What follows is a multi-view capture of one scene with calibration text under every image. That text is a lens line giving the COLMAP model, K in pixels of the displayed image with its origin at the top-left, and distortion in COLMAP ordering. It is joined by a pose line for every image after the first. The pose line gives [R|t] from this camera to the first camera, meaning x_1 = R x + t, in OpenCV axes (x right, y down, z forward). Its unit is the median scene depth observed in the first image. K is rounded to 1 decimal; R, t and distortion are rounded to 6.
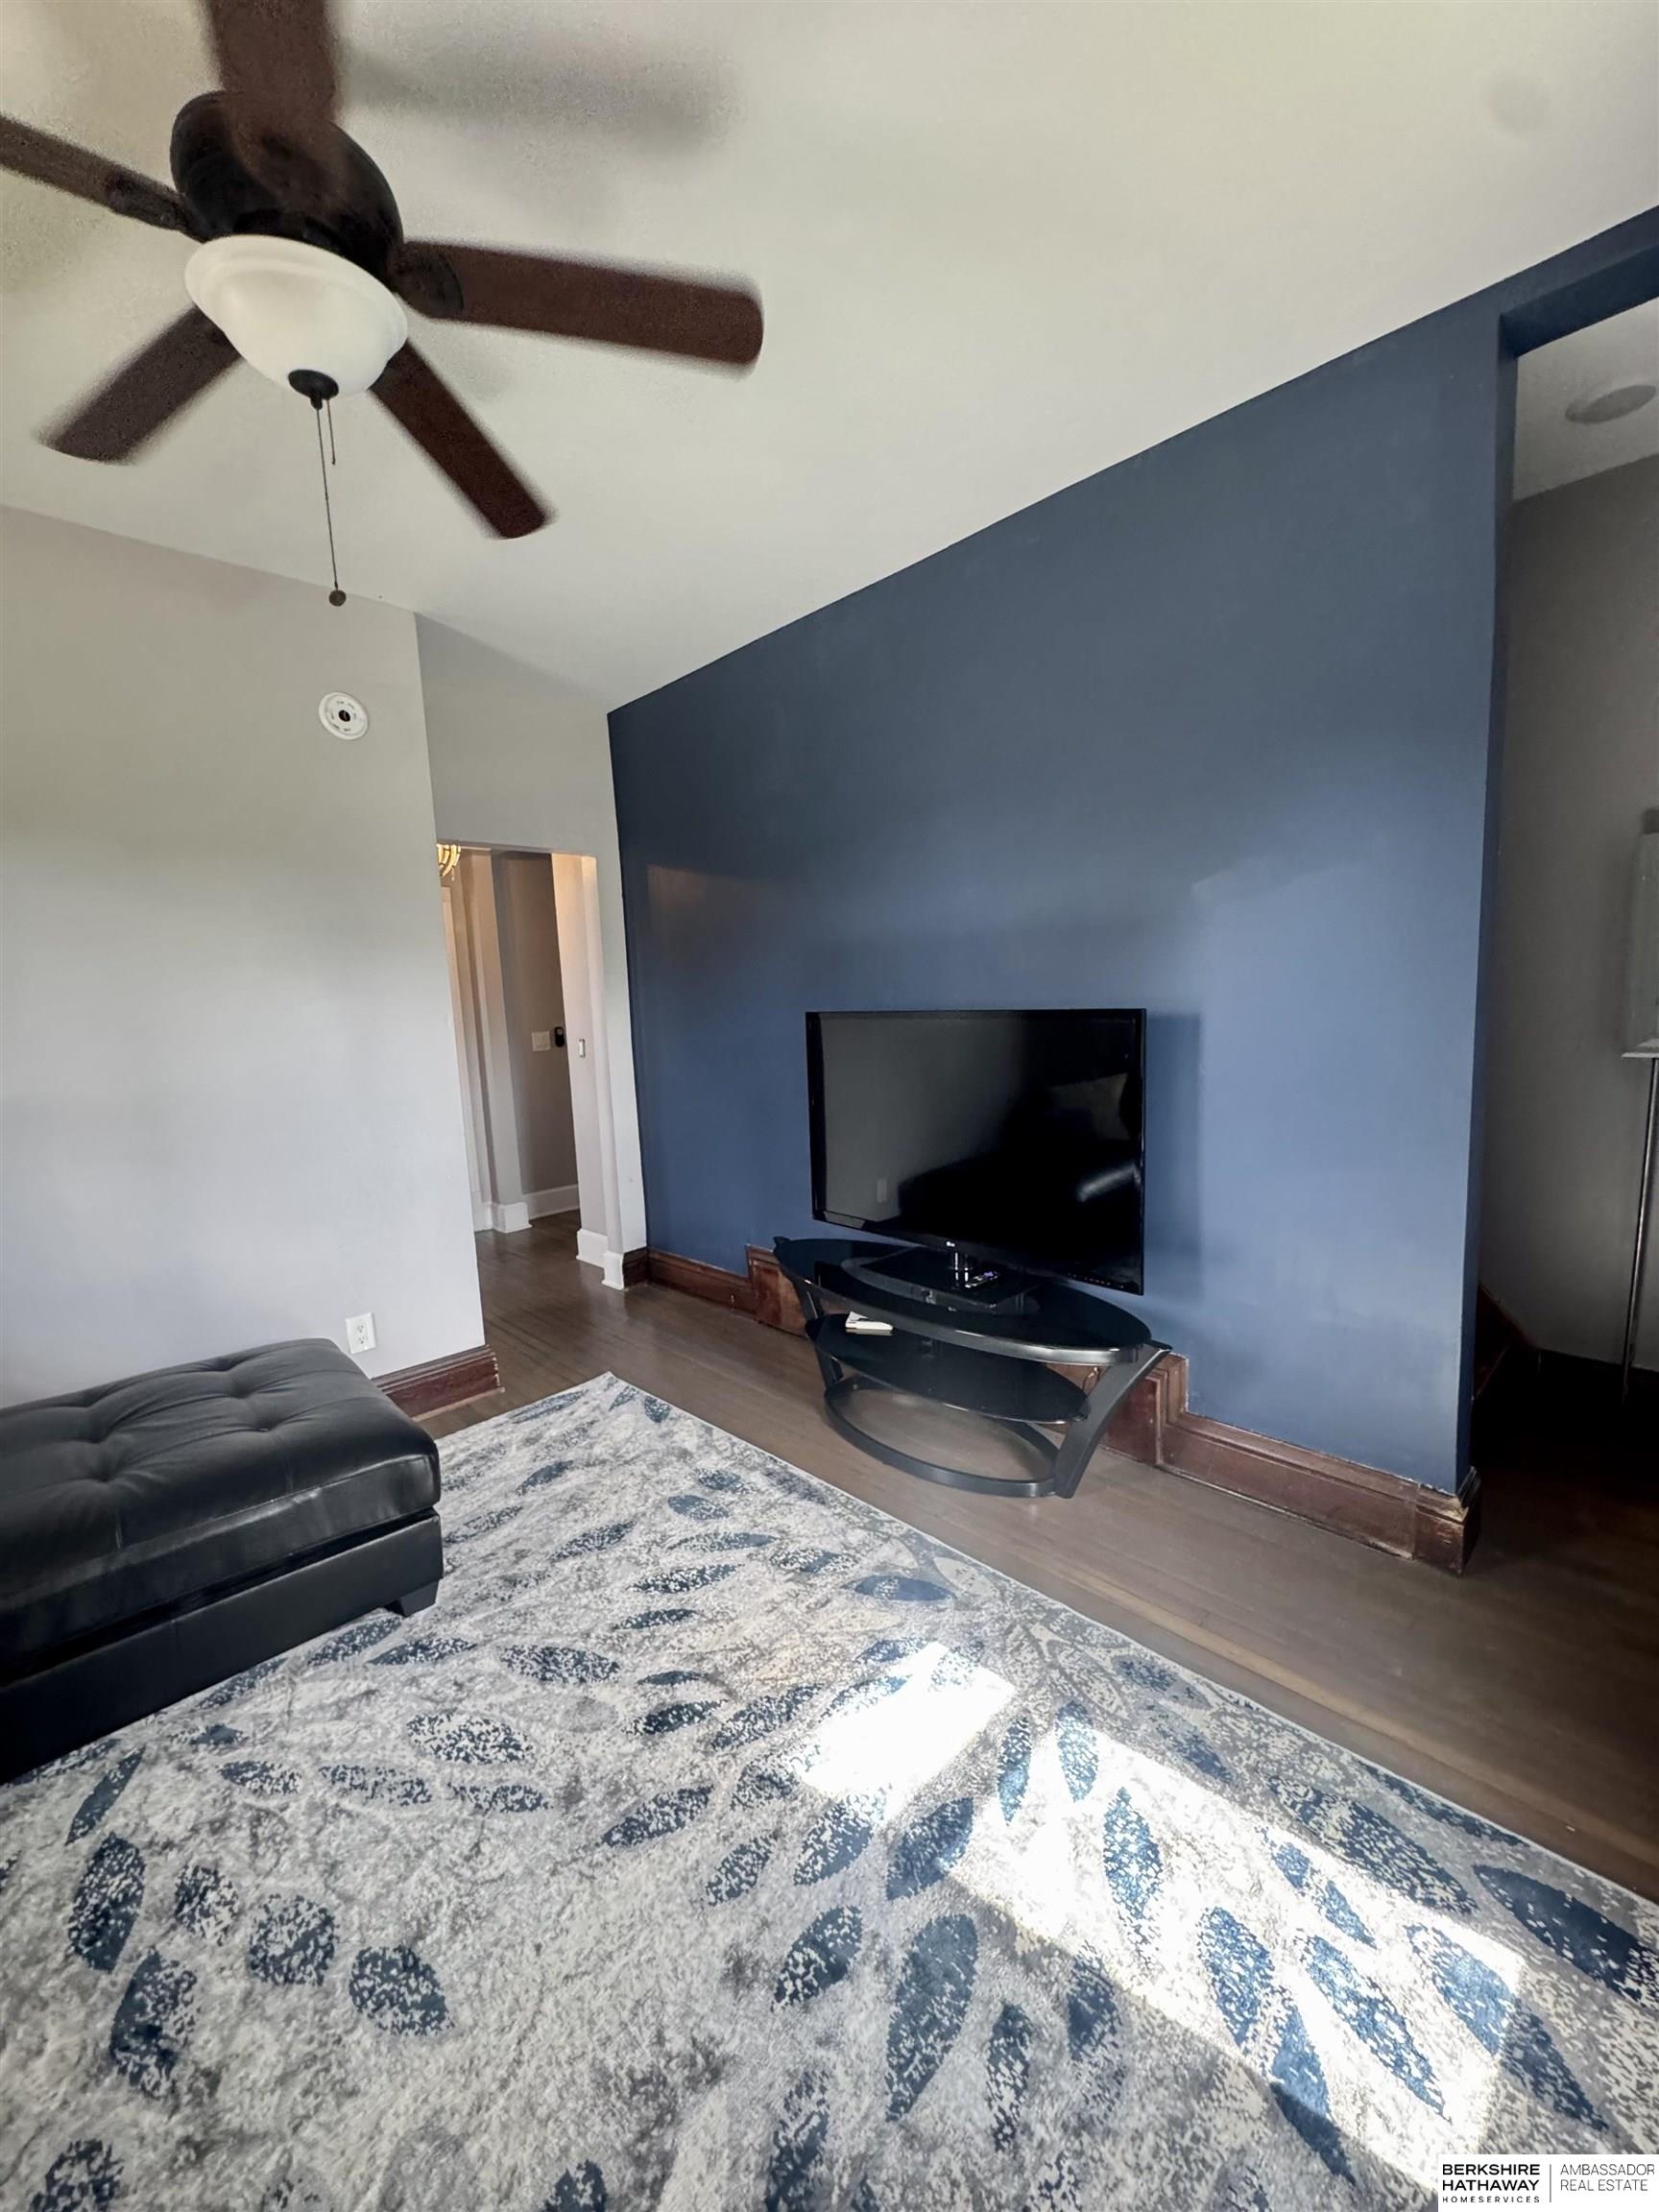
lens RADIAL K [[883.1, 0, 827.5], [0, 883.1, 1106.4], [0, 0, 1]] dist [-0.005819, 0.000763]
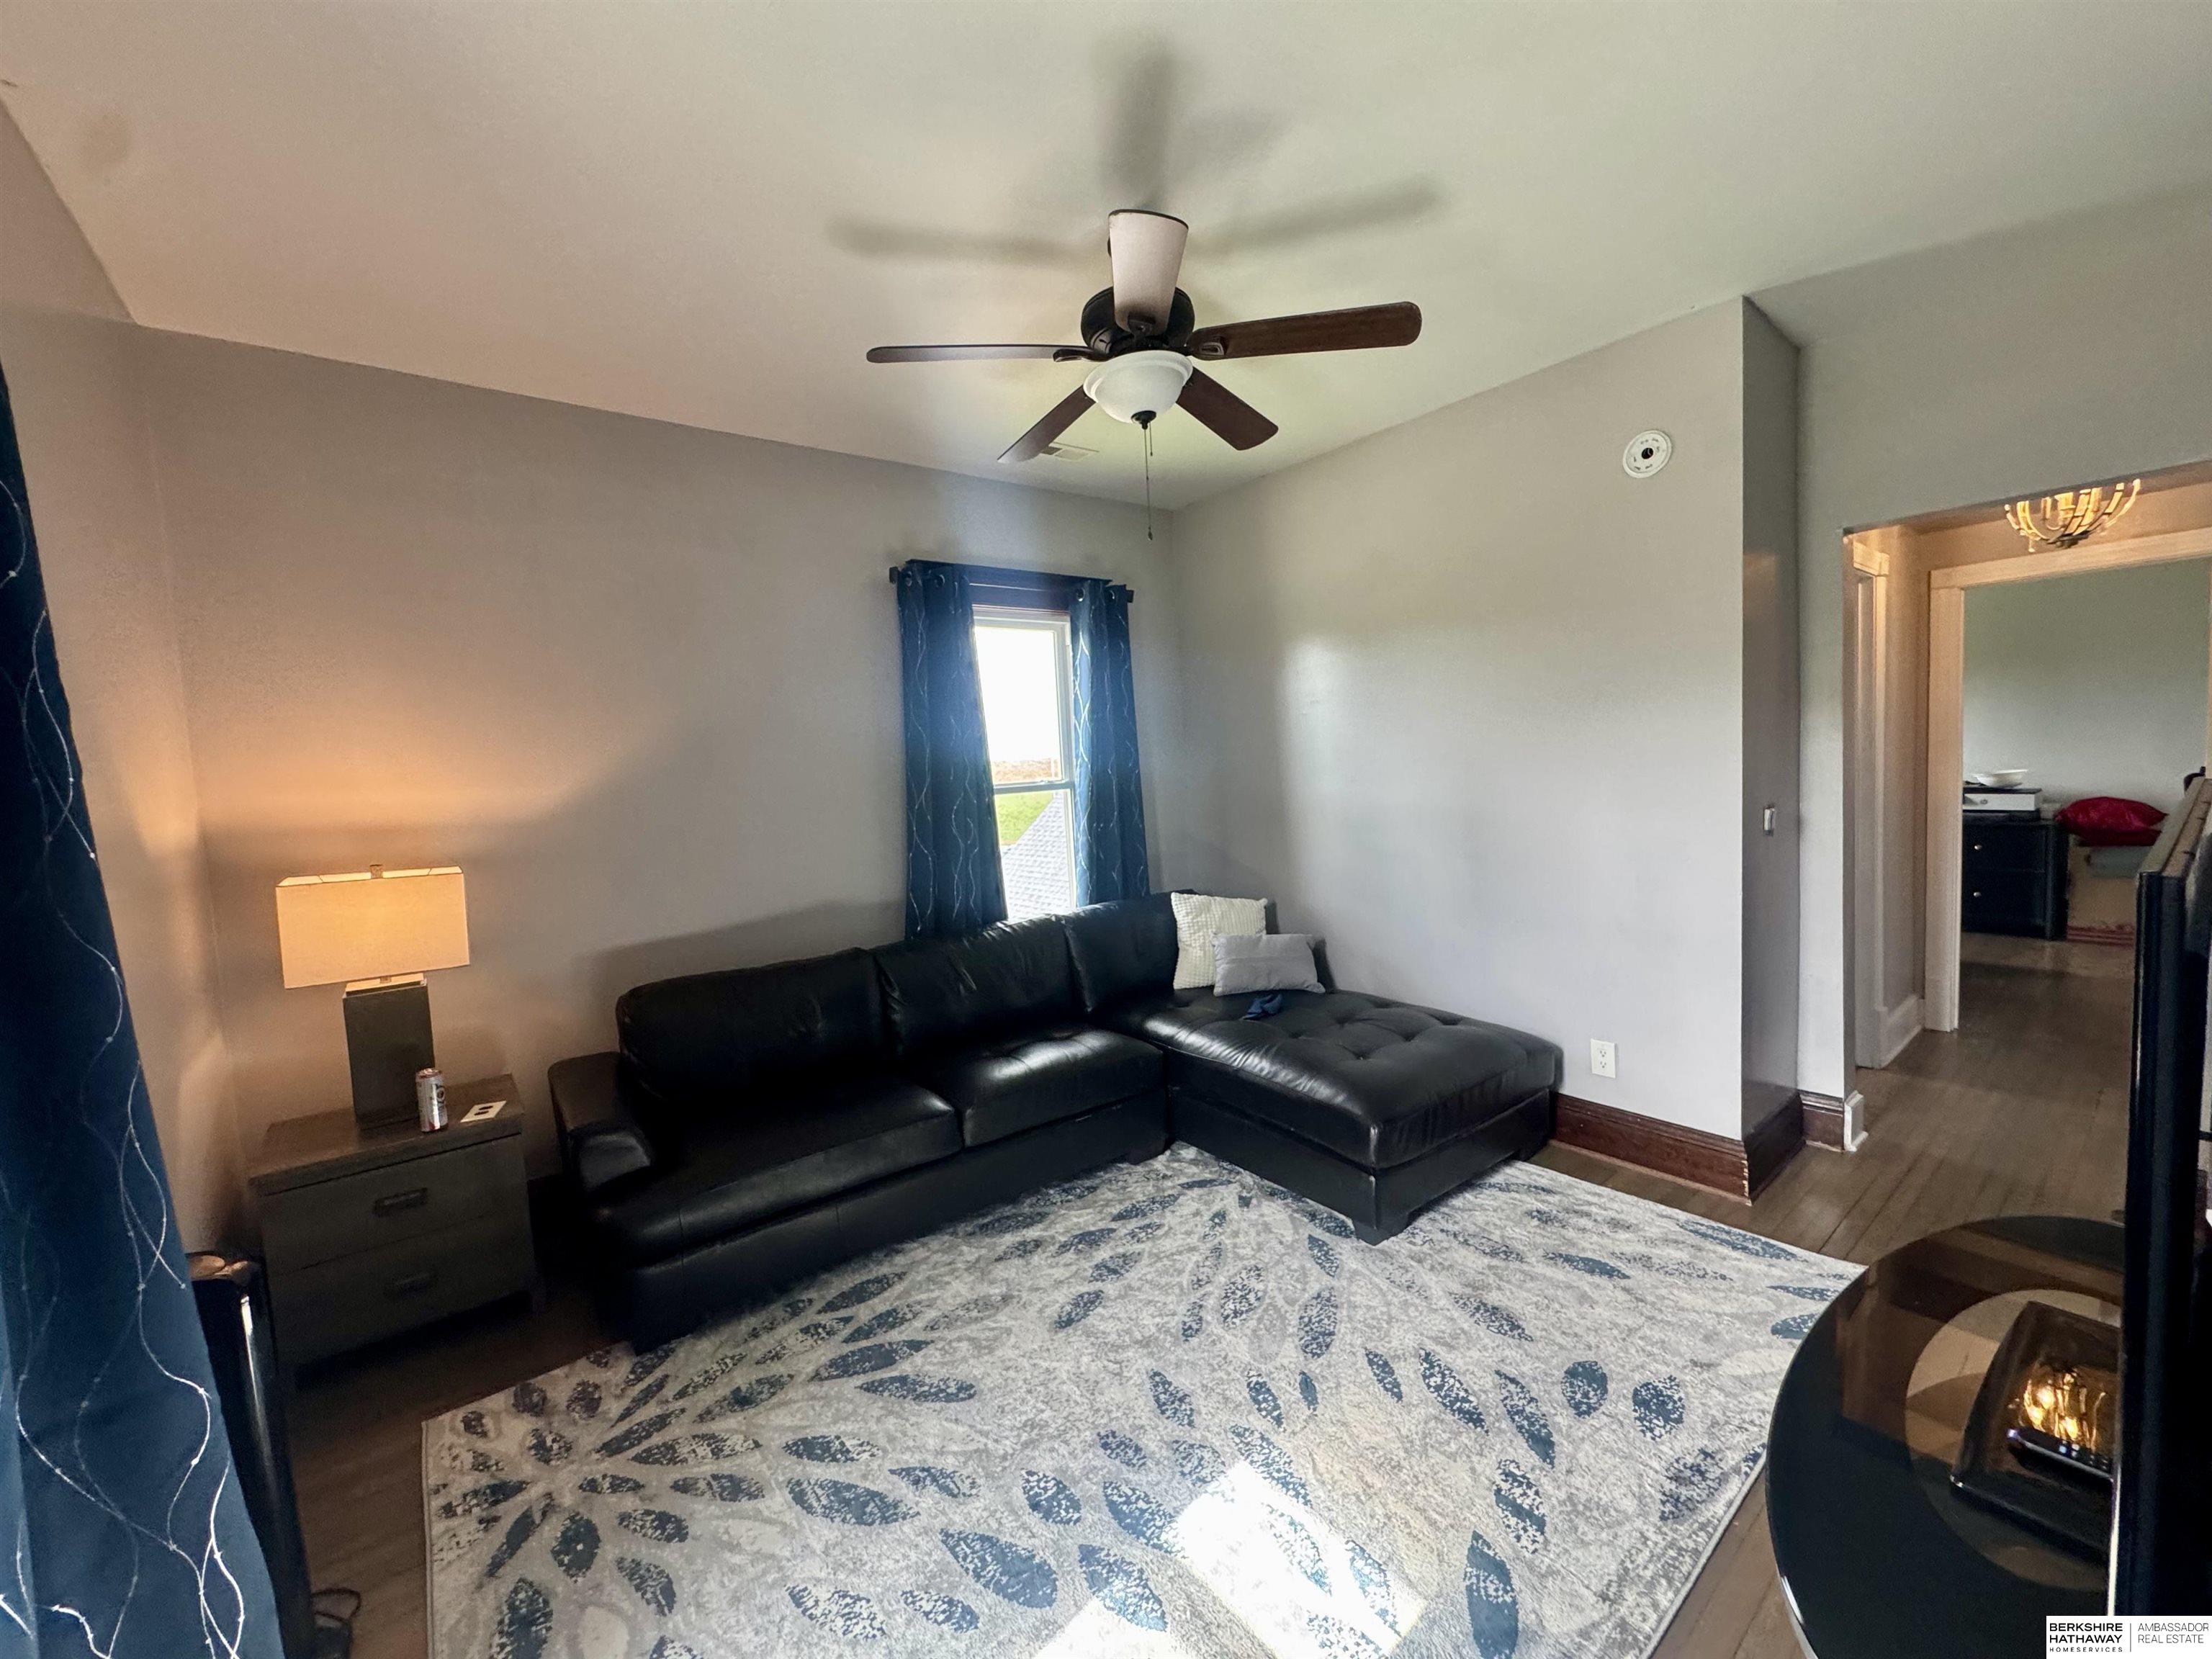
lens RADIAL K [[883.1, 0, 1107.8], [0, 883.1, 834.3], [0, 0, 1]] dist [-0.005819, 0.000763]
pose [[-0.104223, 0.130099, -0.986008, 0.907960], [-0.070011, 0.987988, 0.137761, -0.184786], [0.992087, 0.083389, -0.093863, 0.861042]]
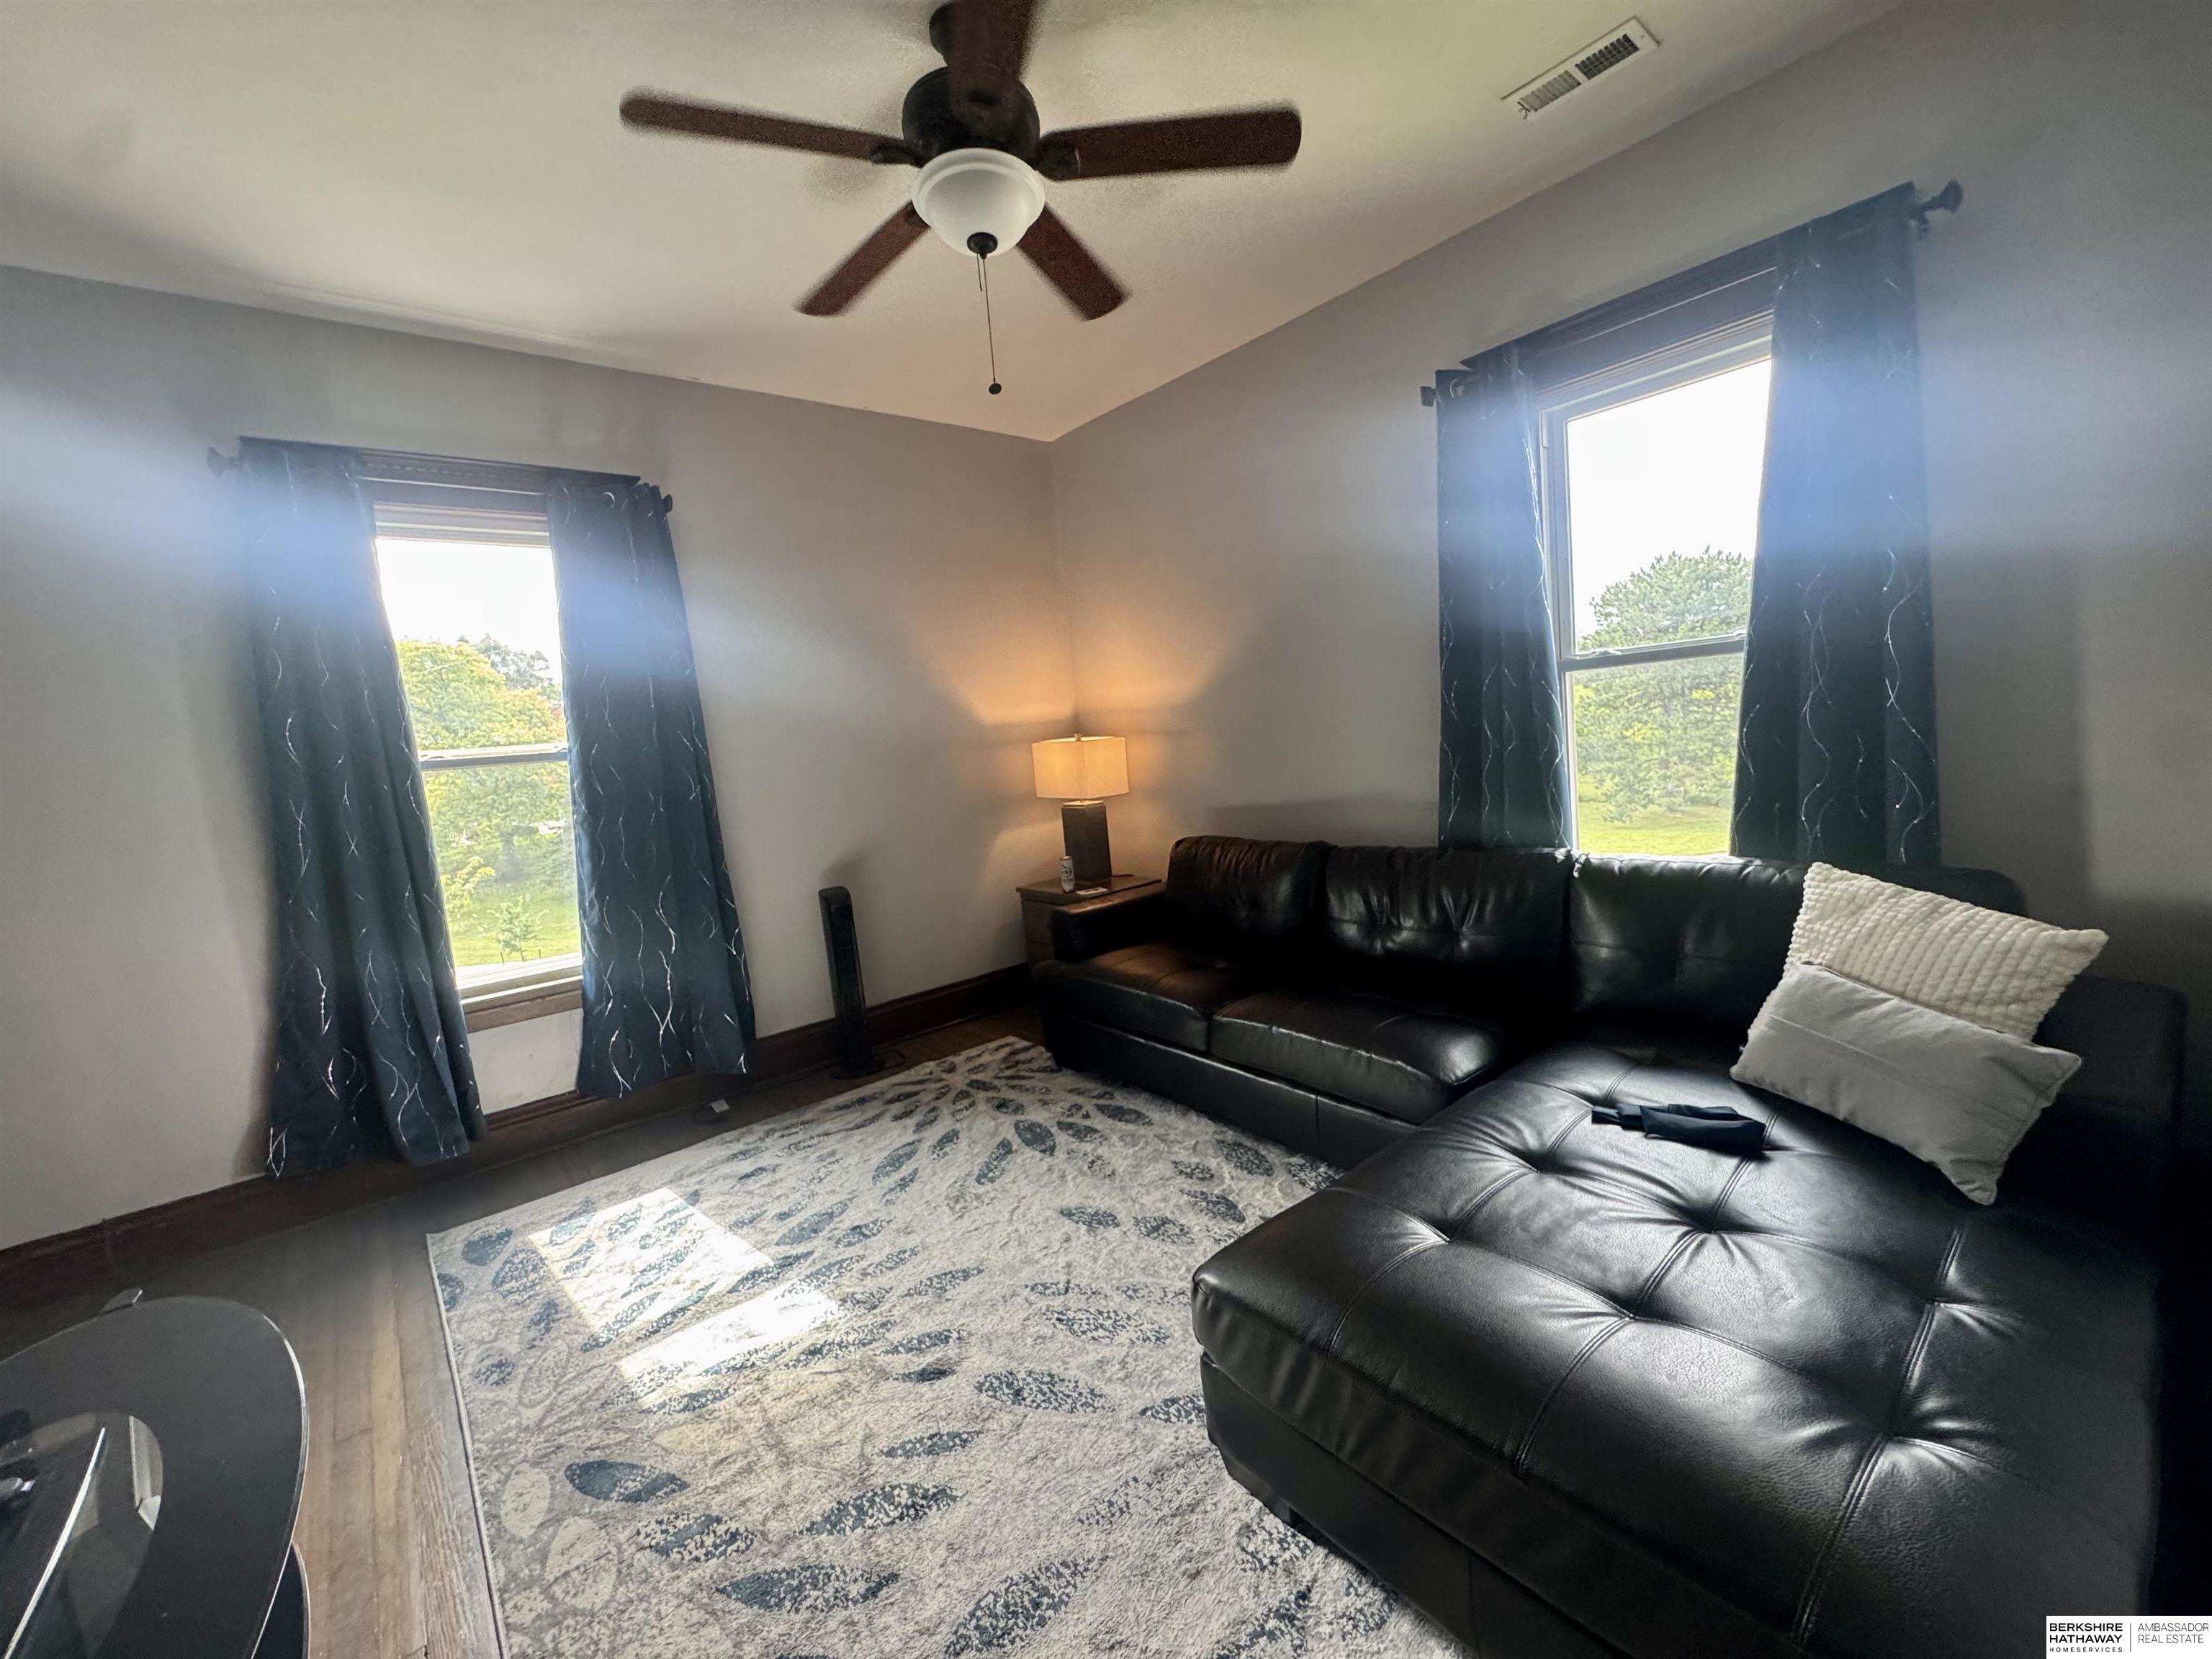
lens RADIAL K [[883.1, 0, 1101.5], [0, 883.1, 828.3], [0, 0, 1]] dist [-0.005819, 0.000763]
pose [[-0.988401, 0.125641, 0.085305, -0.580361], [0.142121, 0.963227, 0.228026, -0.148781], [-0.053519, 0.237505, -0.969911, 1.946272]]
